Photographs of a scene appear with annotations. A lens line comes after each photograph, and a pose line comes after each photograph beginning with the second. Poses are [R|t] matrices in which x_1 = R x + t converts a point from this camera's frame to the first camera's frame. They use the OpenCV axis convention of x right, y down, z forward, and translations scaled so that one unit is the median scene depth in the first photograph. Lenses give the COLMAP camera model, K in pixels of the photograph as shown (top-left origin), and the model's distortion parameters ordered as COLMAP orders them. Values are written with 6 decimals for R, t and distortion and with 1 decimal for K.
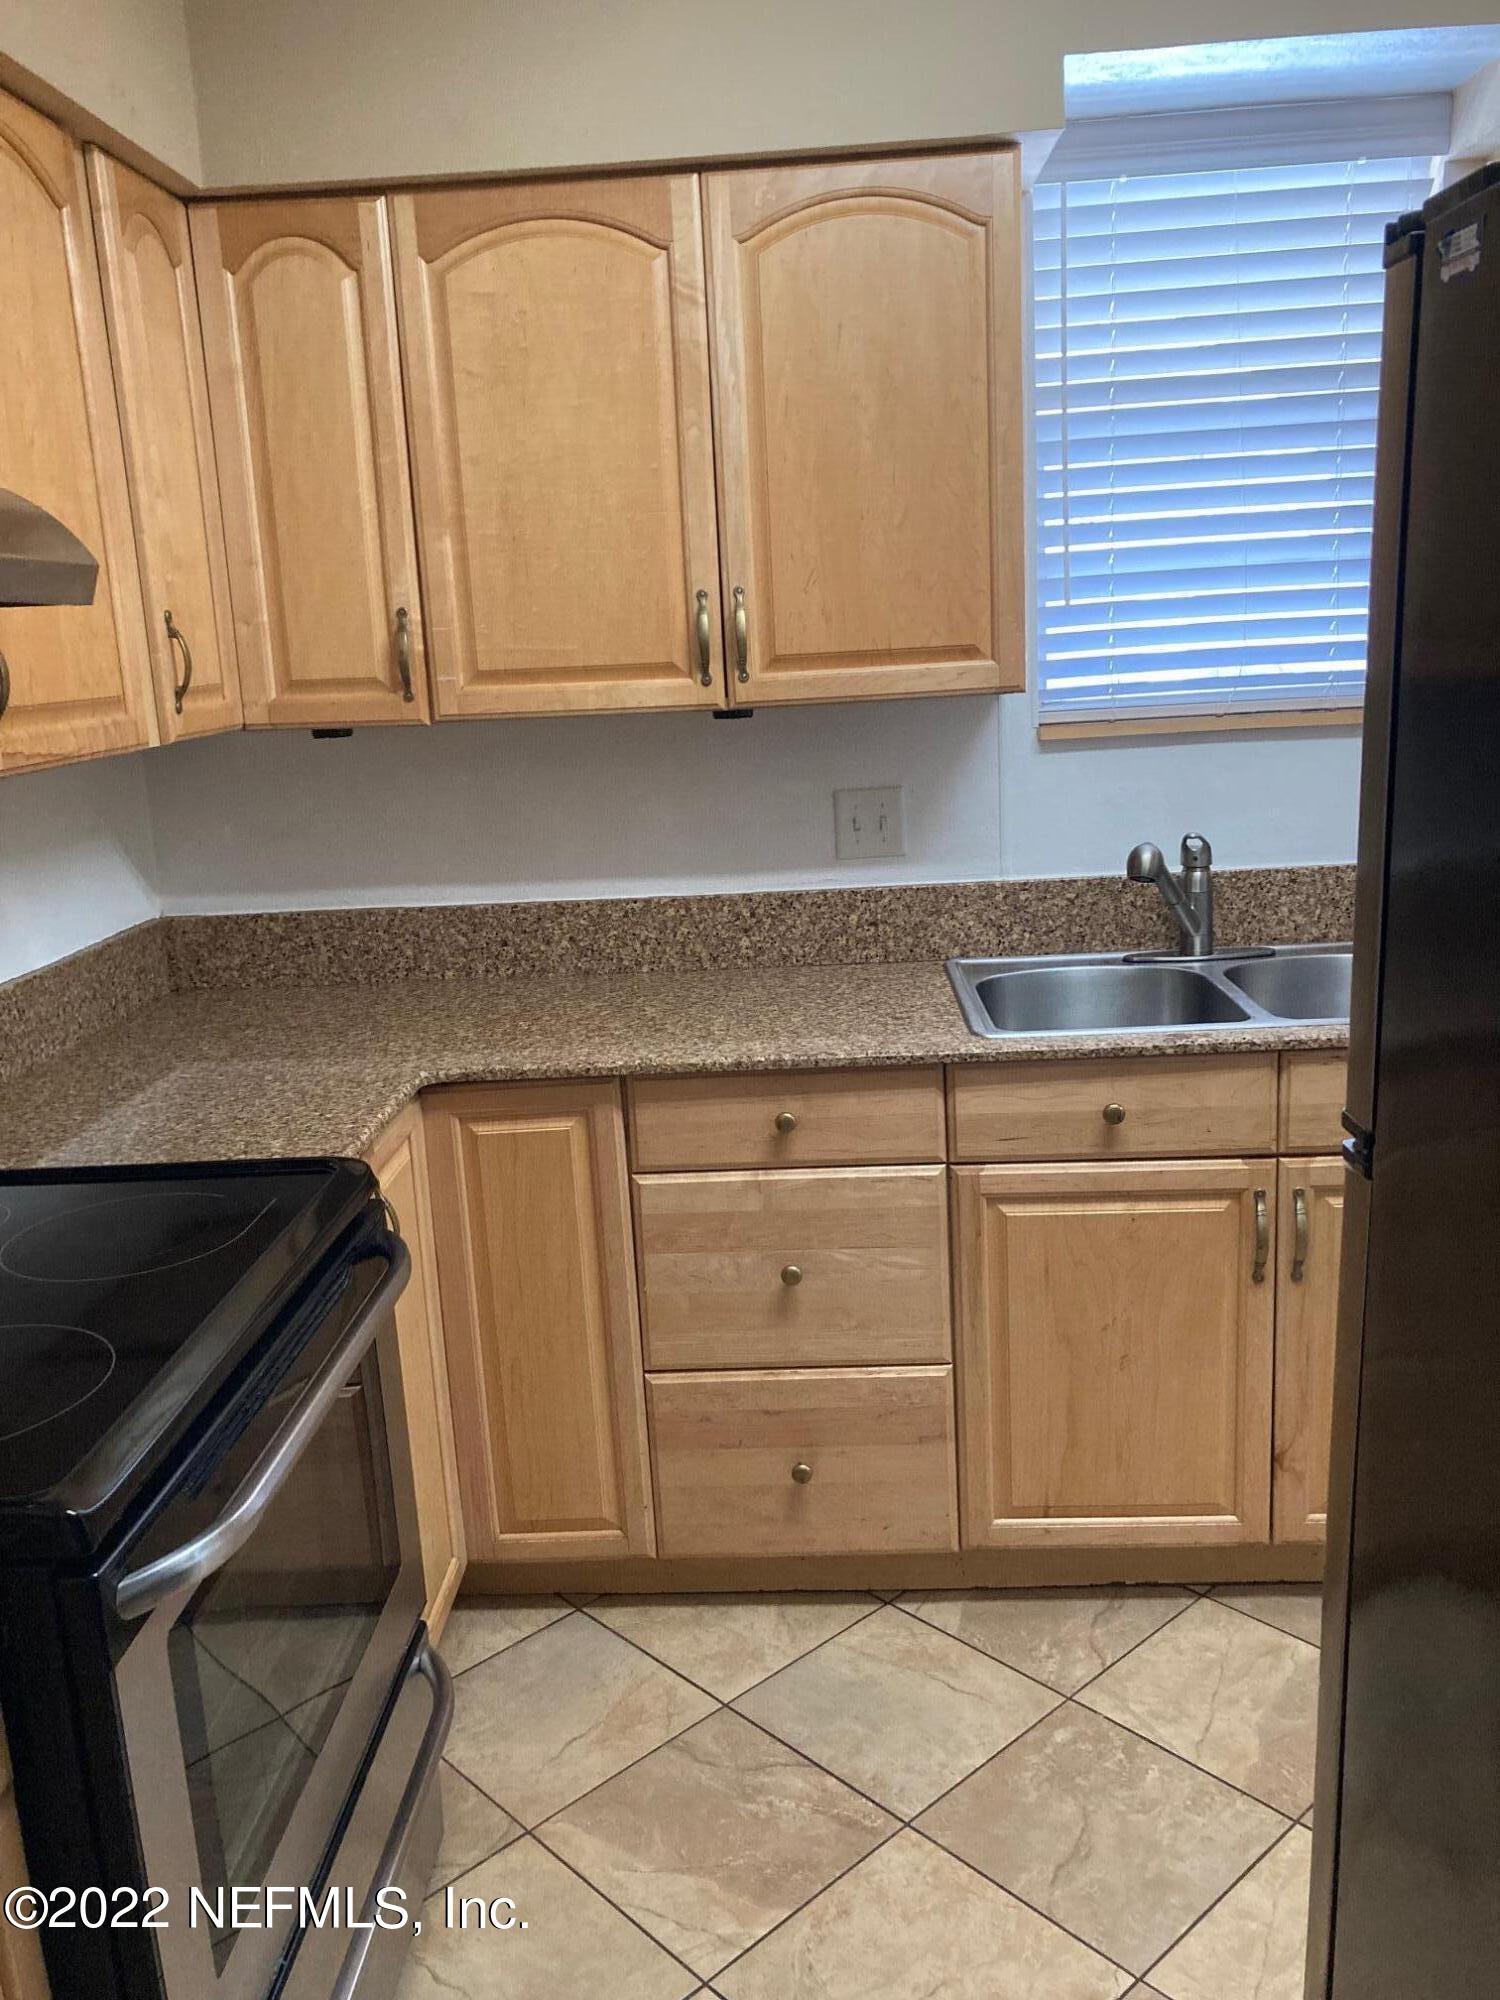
lens RADIAL K [[1603.3, 0, 750.0], [0, 1603.3, 1000.0], [0, 0, 1]] dist [-0.005641, -0.000403]
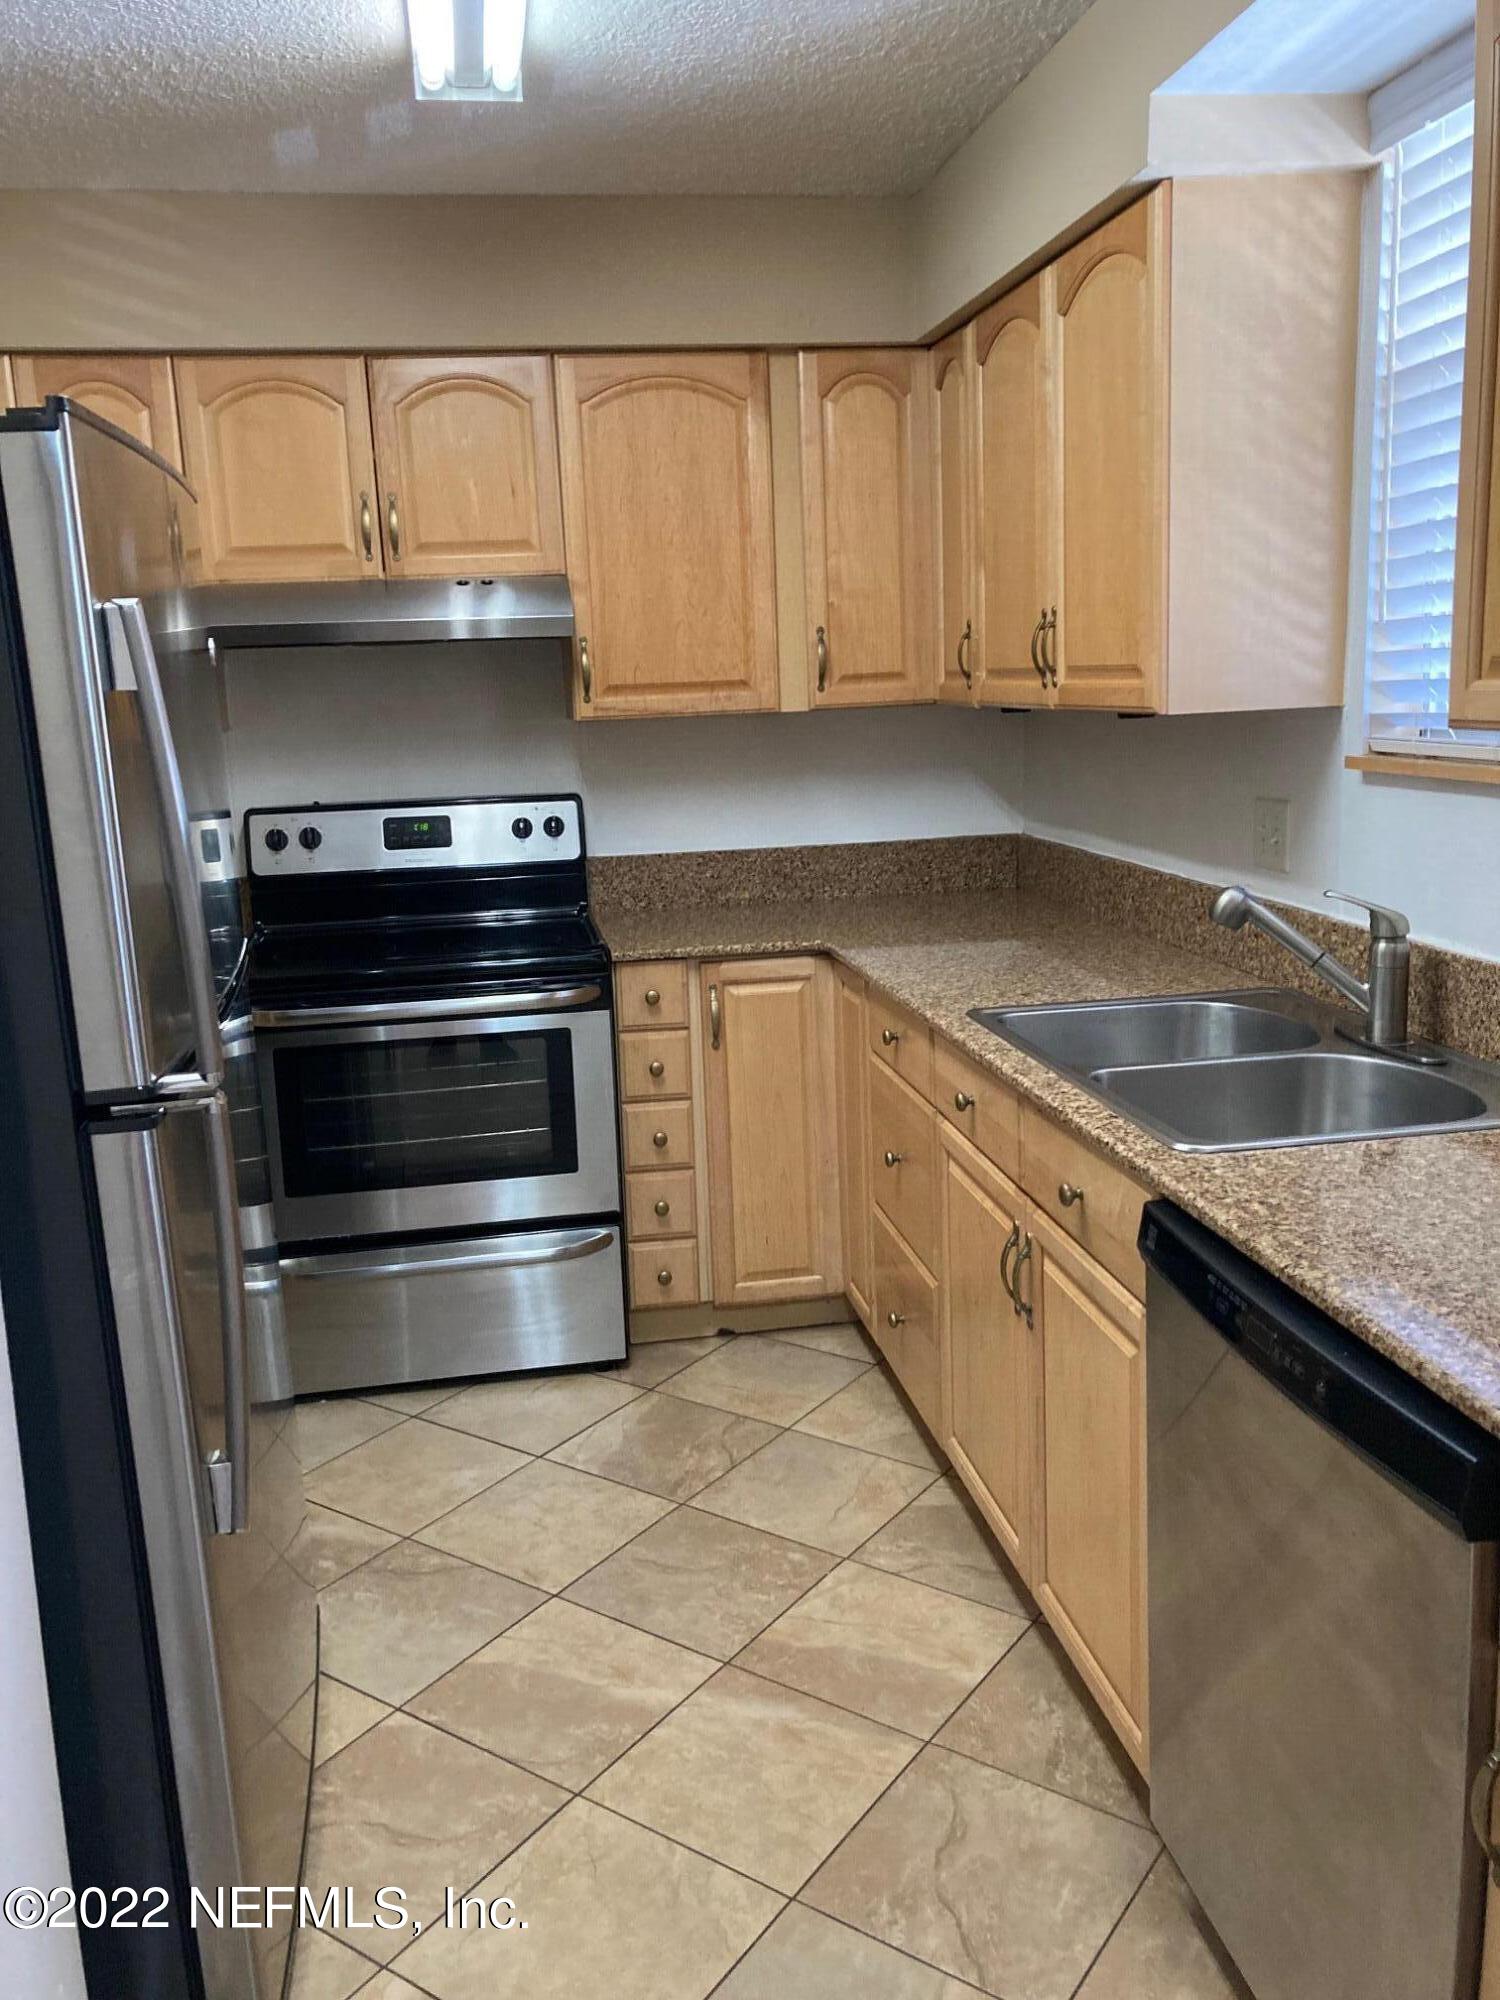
lens RADIAL K [[1603.3, 0, 750.0], [0, 1603.3, 1000.0], [0, 0, 1]] dist [-0.005641, -0.000403]
pose [[0.221377, 0.238323, -0.945618, 1.129642], [-0.180471, 0.962940, 0.200440, -0.179318], [0.958344, 0.126284, 0.256183, 0.529086]]
